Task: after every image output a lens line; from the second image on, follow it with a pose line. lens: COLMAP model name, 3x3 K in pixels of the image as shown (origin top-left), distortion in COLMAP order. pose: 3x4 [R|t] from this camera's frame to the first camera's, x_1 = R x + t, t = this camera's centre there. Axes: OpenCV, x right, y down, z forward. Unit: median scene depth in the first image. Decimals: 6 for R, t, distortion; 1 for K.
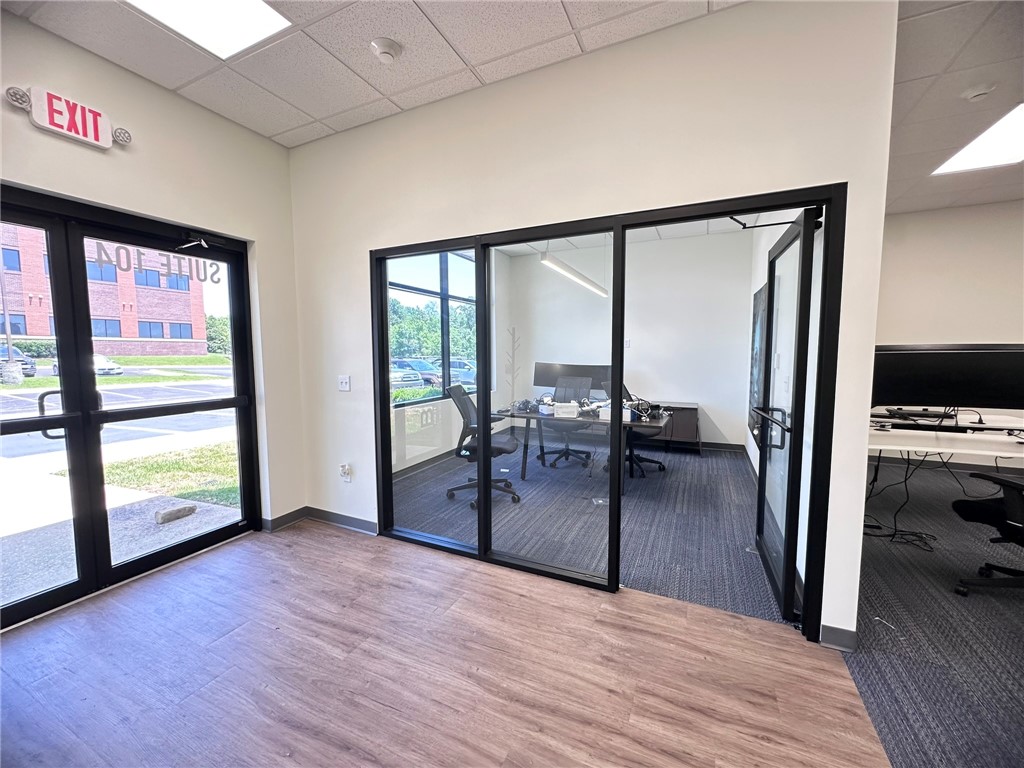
lens RADIAL K [[408.9, 0, 512.0], [0, 408.9, 385.4], [0, 0, 1]] dist [-0.003849, 0.000433]
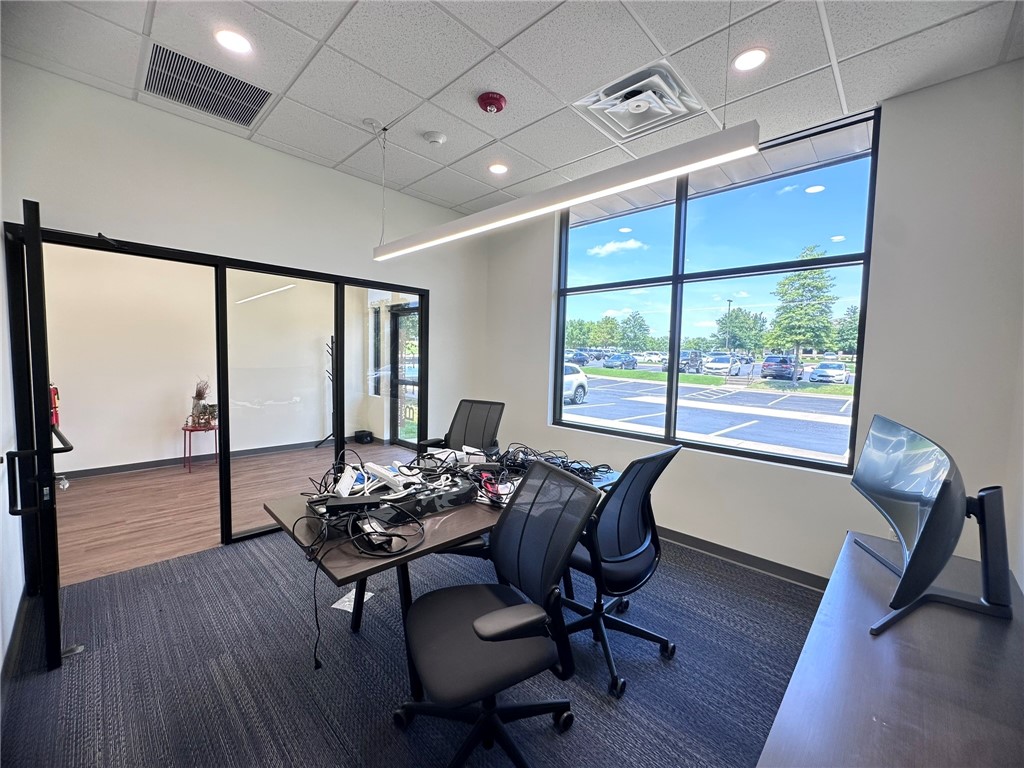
lens RADIAL K [[408.9, 0, 513.7], [0, 408.9, 381.9], [0, 0, 1]] dist [-0.003849, 0.000433]
pose [[-0.319469, 0.055201, -0.945987, 1.268962], [-0.101638, 0.990547, 0.092126, -0.242632], [0.942130, 0.125580, -0.310838, 2.416563]]
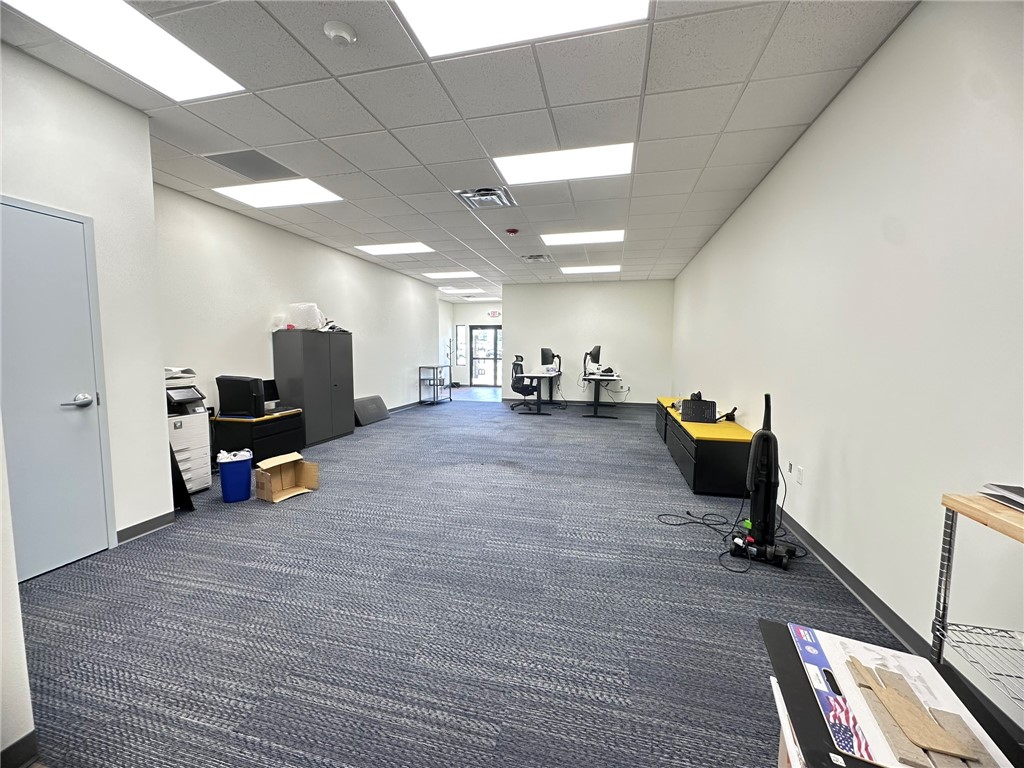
lens RADIAL K [[408.9, 0, 507.8], [0, 408.9, 384.4], [0, 0, 1]] dist [-0.003849, 0.000433]
pose [[0.201822, 0.089269, -0.975346, 5.370007], [-0.086436, 0.993575, 0.073052, -0.002817], [0.975601, 0.069562, 0.208241, -0.099521]]
